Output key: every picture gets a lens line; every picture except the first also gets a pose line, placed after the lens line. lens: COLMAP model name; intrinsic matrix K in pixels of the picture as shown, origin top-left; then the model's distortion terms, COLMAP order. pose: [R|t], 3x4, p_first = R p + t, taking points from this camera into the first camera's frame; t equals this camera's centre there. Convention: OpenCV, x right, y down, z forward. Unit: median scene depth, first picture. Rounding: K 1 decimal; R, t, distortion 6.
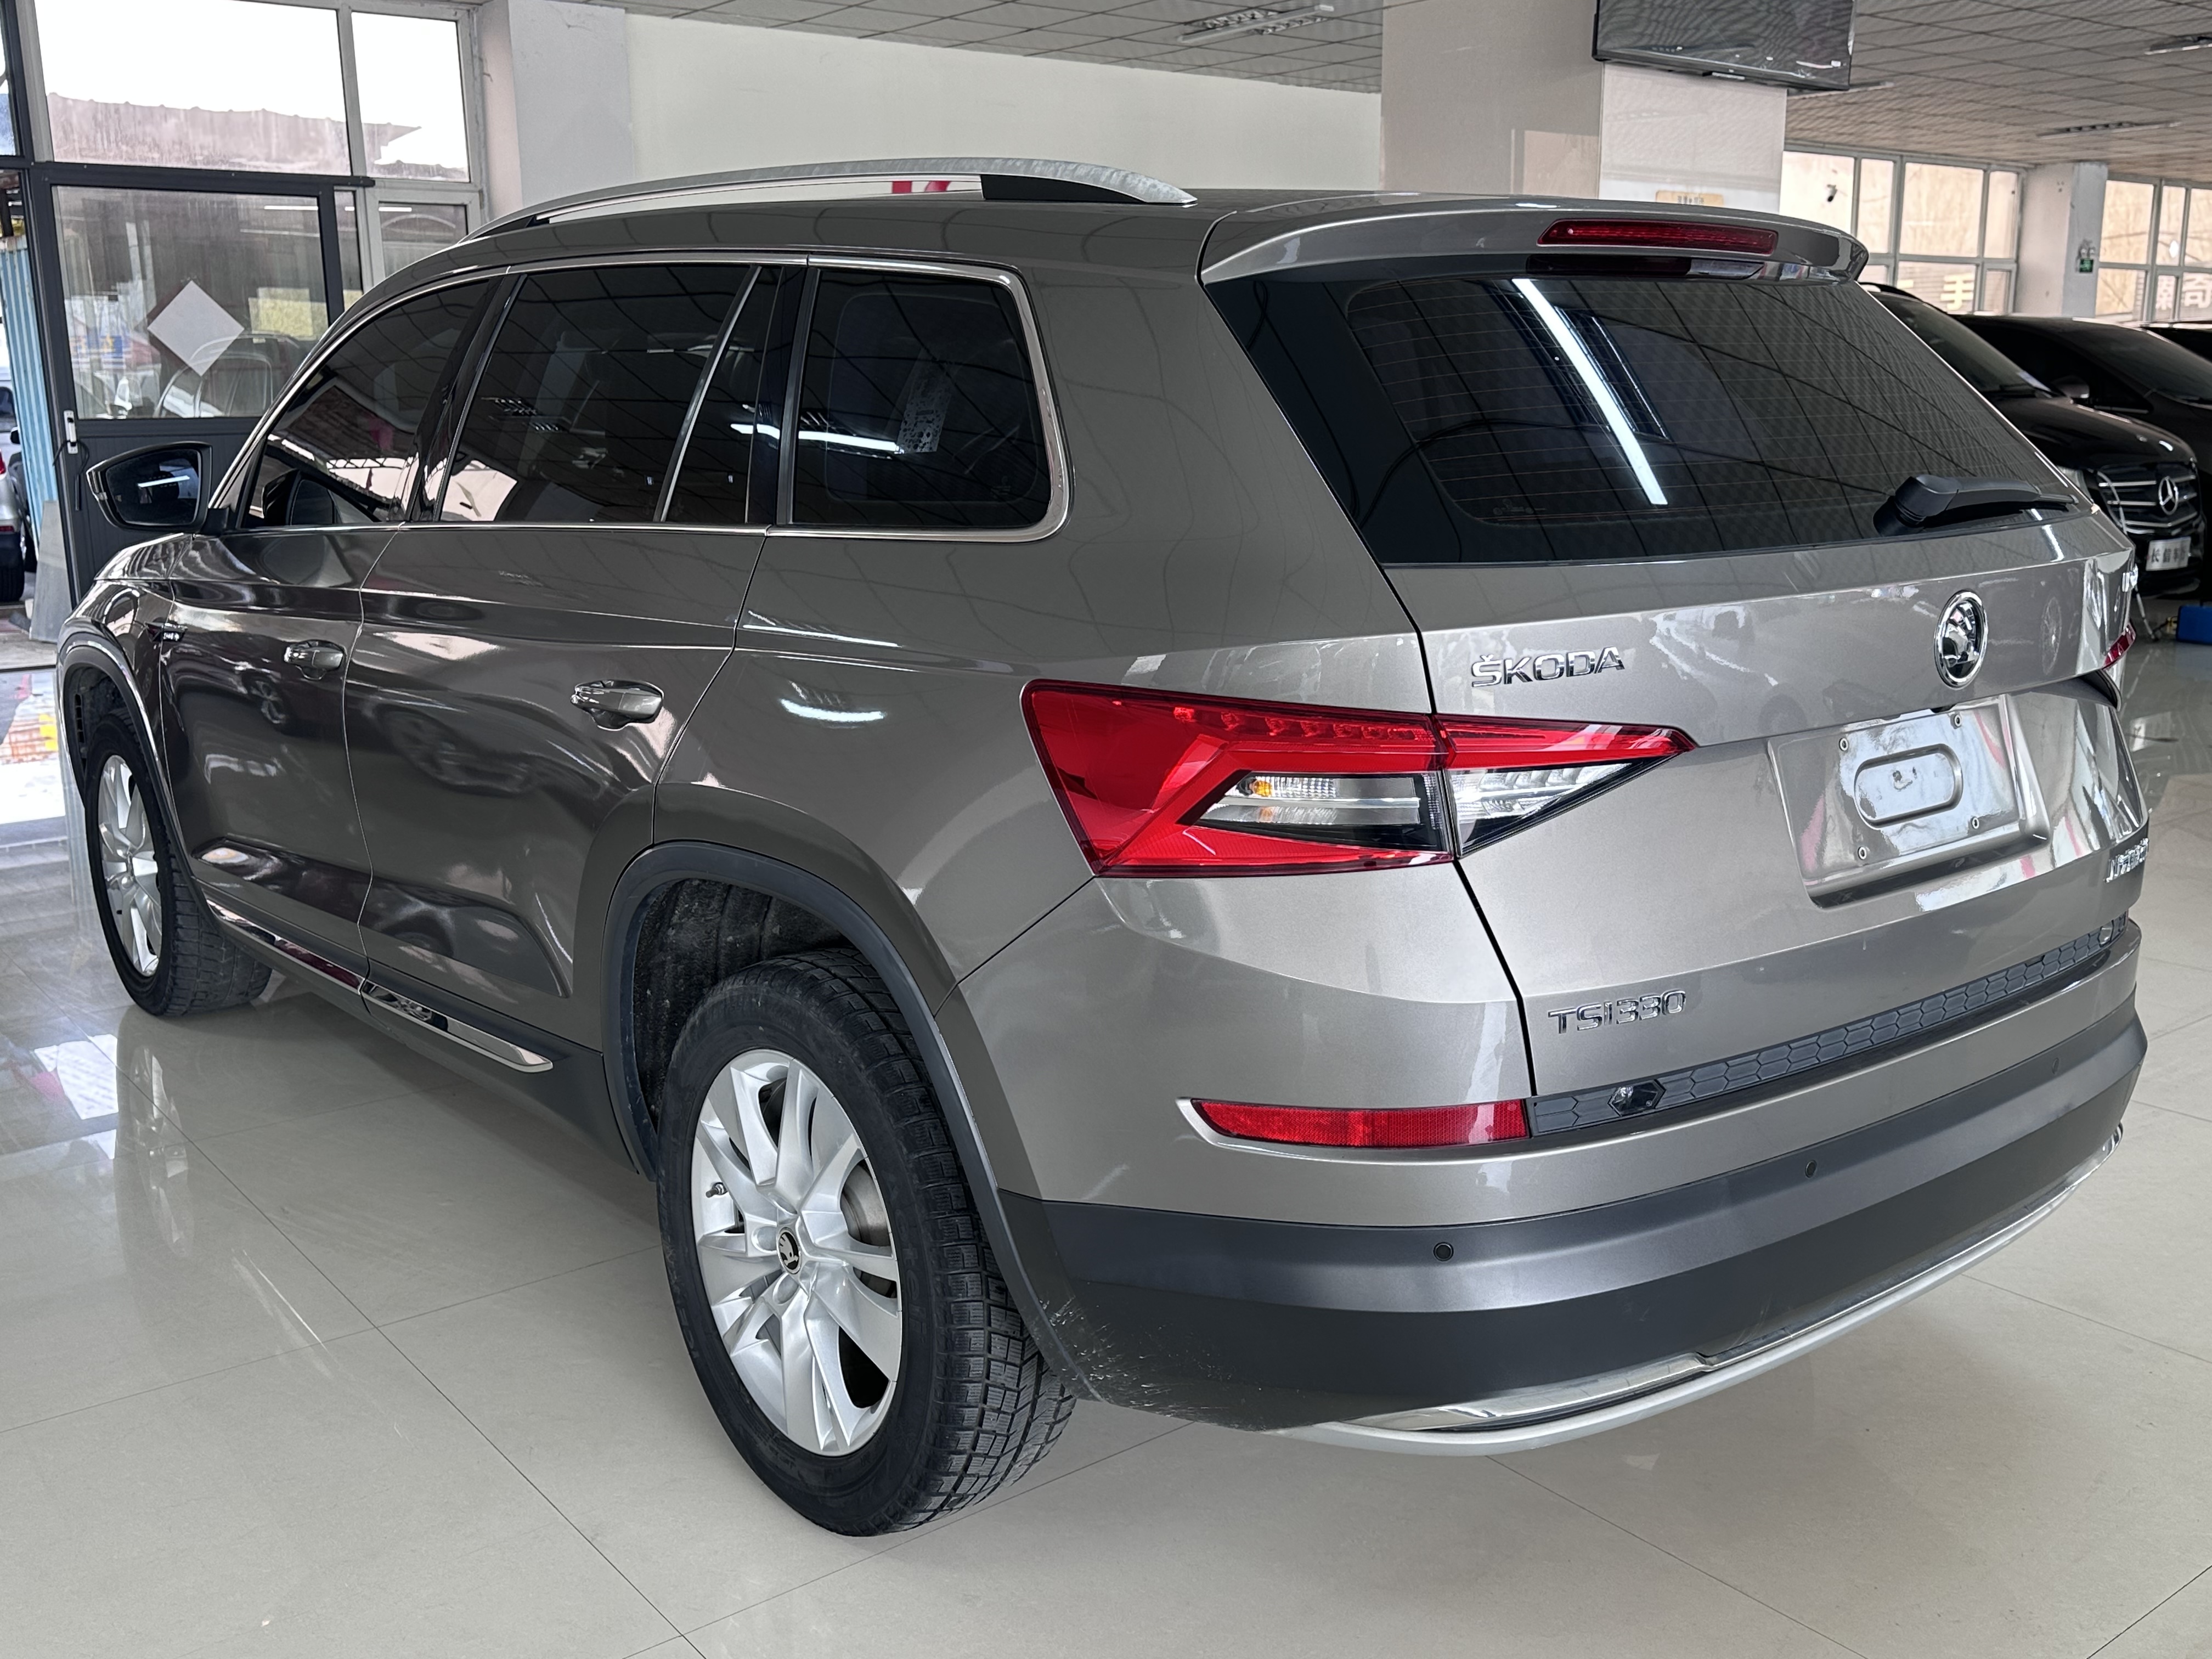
lens RADIAL K [[2081.6, 0, 1104.5], [0, 2081.6, 819.9], [0, 0, 1]] dist [0.015121, 0.000000]
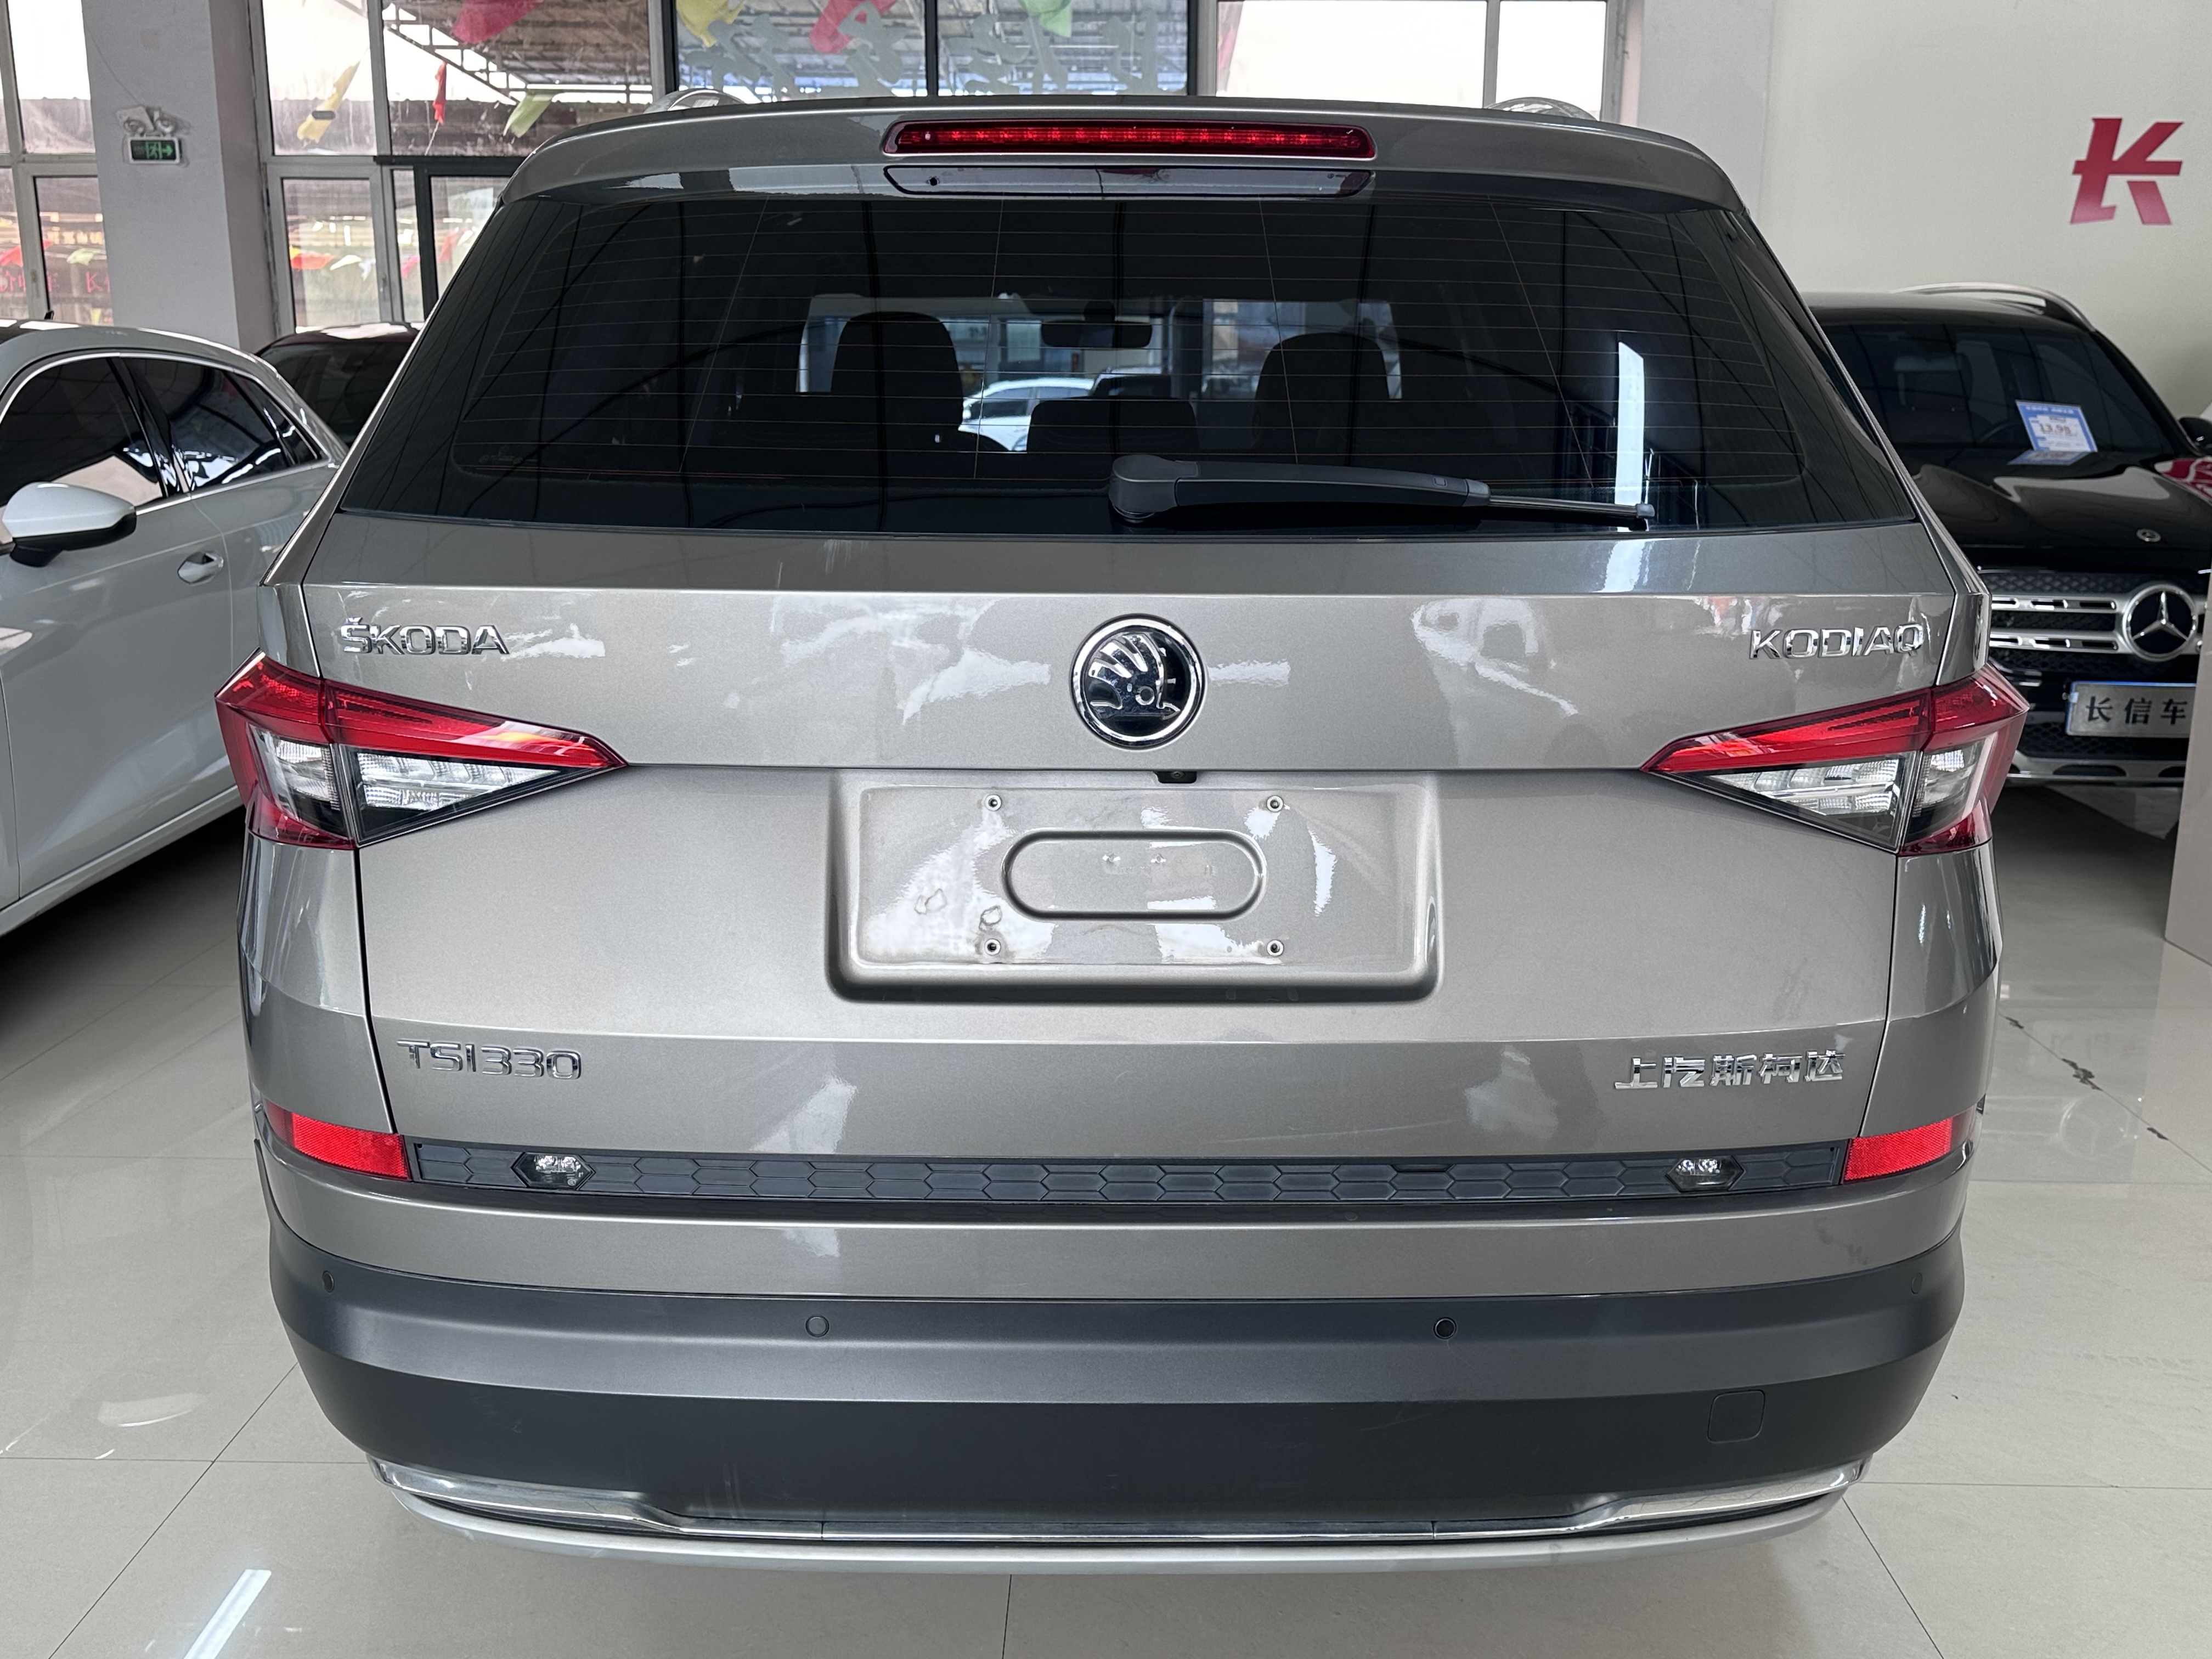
lens RADIAL K [[2081.6, 0, 1102.2], [0, 2081.6, 840.3], [0, 0, 1]] dist [0.015121, 0.000000]
pose [[0.790947, 0.149663, -0.593299, 0.766346], [-0.142040, 0.988048, 0.059882, -0.067133], [0.595170, 0.036908, 0.802752, 0.384537]]
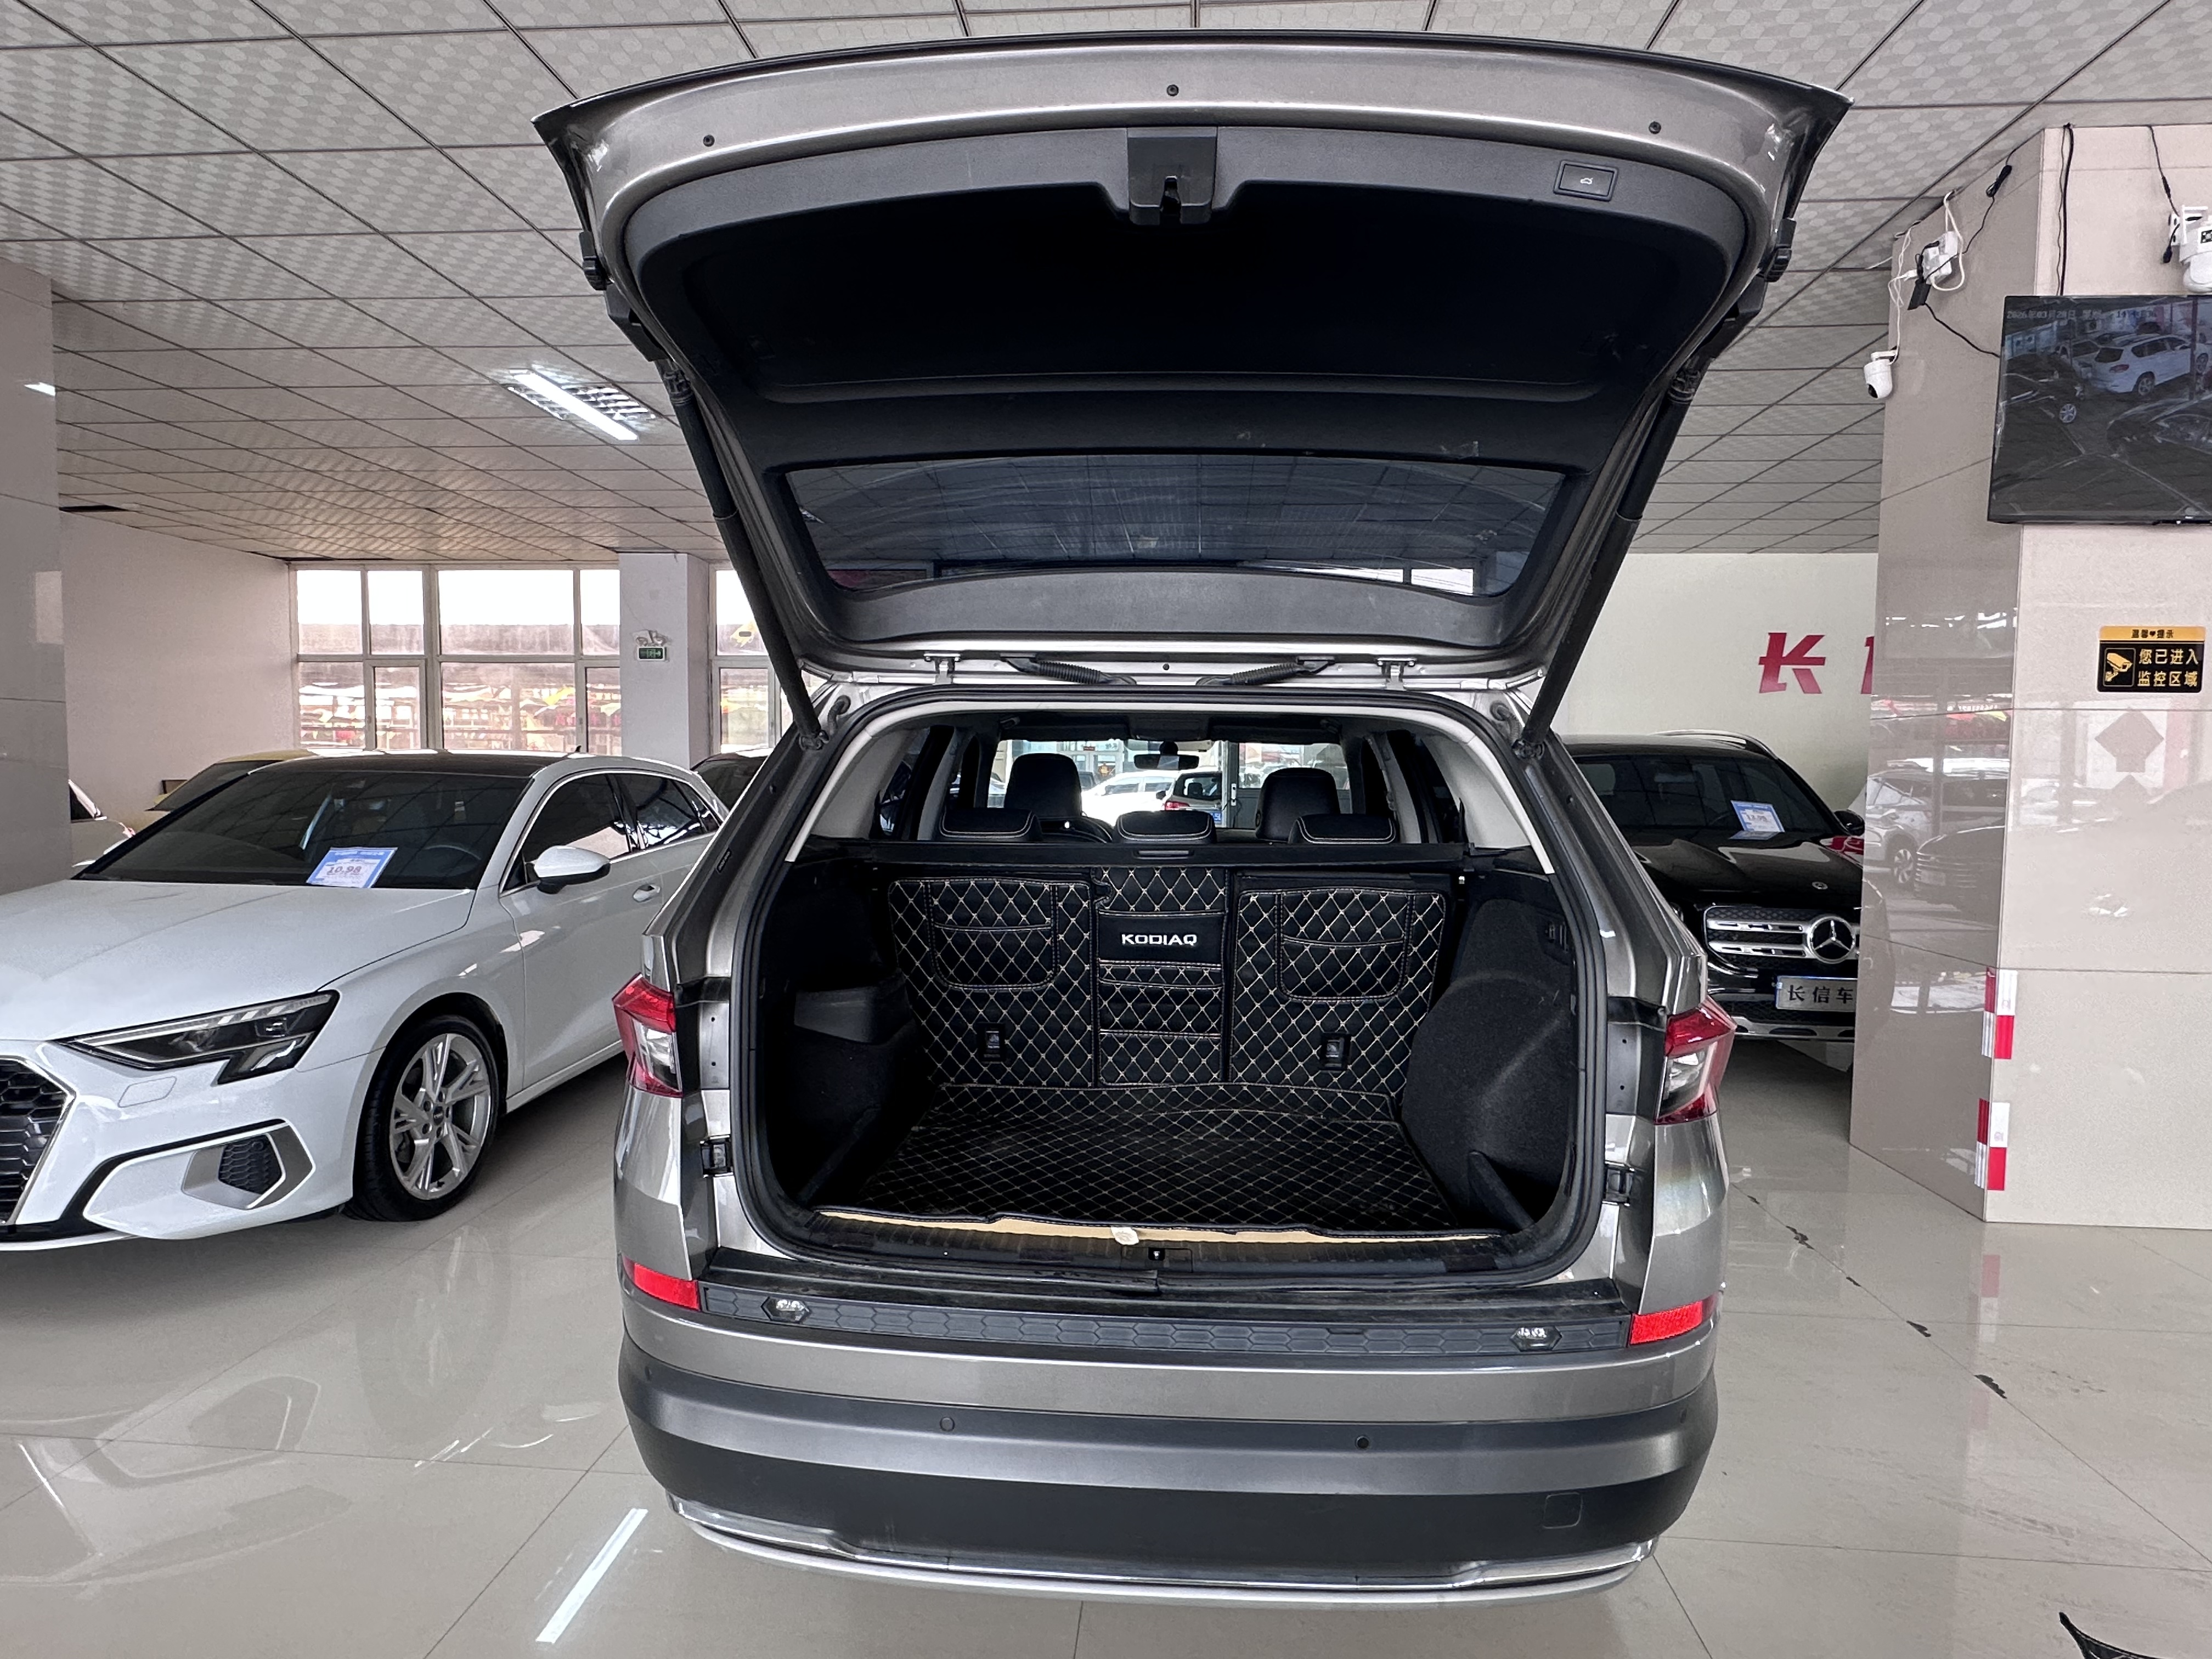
lens RADIAL K [[1240.0, 0, 1098.0], [0, 1240.0, 839.6], [0, 0, 1]] dist [0.003829, 0.001389]
pose [[0.746050, 0.056340, -0.663502, 0.766218], [-0.156887, 0.983236, -0.092916, -0.098071], [0.647144, 0.173415, 0.742383, 0.415794]]
